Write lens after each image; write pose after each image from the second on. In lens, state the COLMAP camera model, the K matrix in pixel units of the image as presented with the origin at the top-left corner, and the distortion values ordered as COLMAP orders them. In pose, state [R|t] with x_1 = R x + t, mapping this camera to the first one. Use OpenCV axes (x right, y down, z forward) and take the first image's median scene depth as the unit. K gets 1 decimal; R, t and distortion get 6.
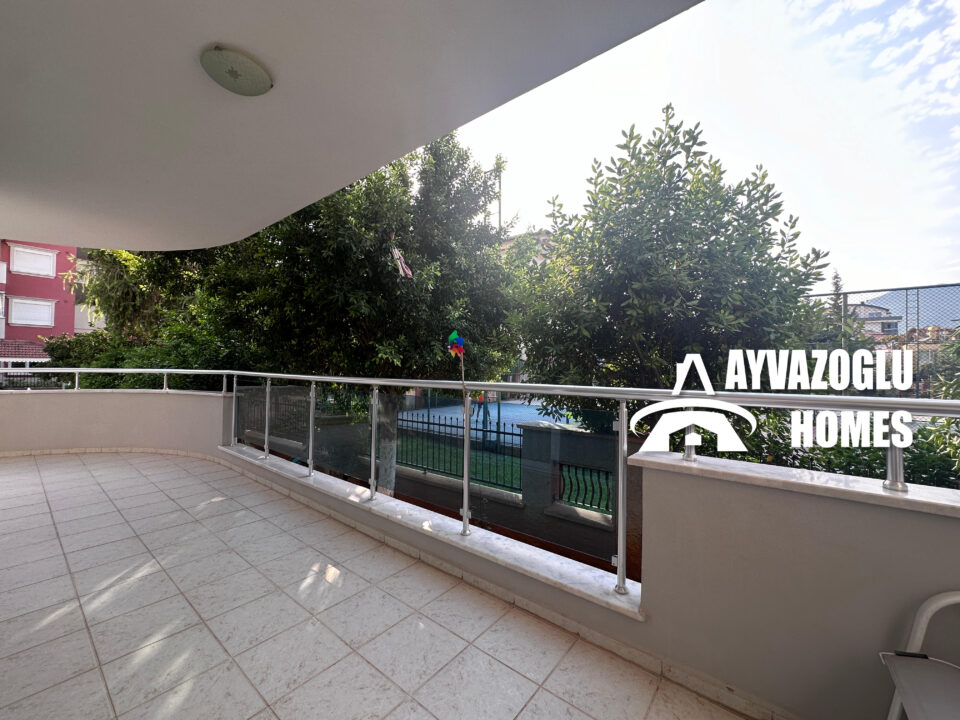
lens RADIAL K [[382.9, 0, 478.5], [0, 382.9, 360.9], [0, 0, 1]] dist [-0.007075, 0.001236]
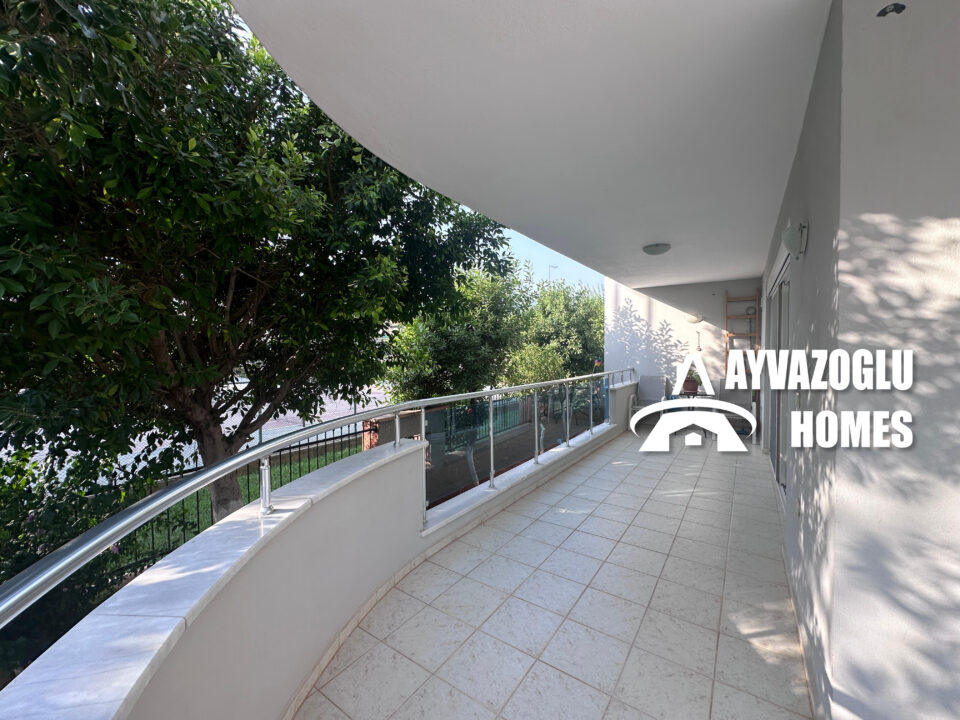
lens RADIAL K [[382.9, 0, 478.5], [0, 382.9, 360.9], [0, 0, 1]] dist [-0.007075, 0.001236]
pose [[-0.060152, -0.029964, 0.997739, -1.306935], [-0.005483, 0.999544, 0.029687, -0.058391], [-0.998174, -0.003685, -0.060289, 0.987978]]
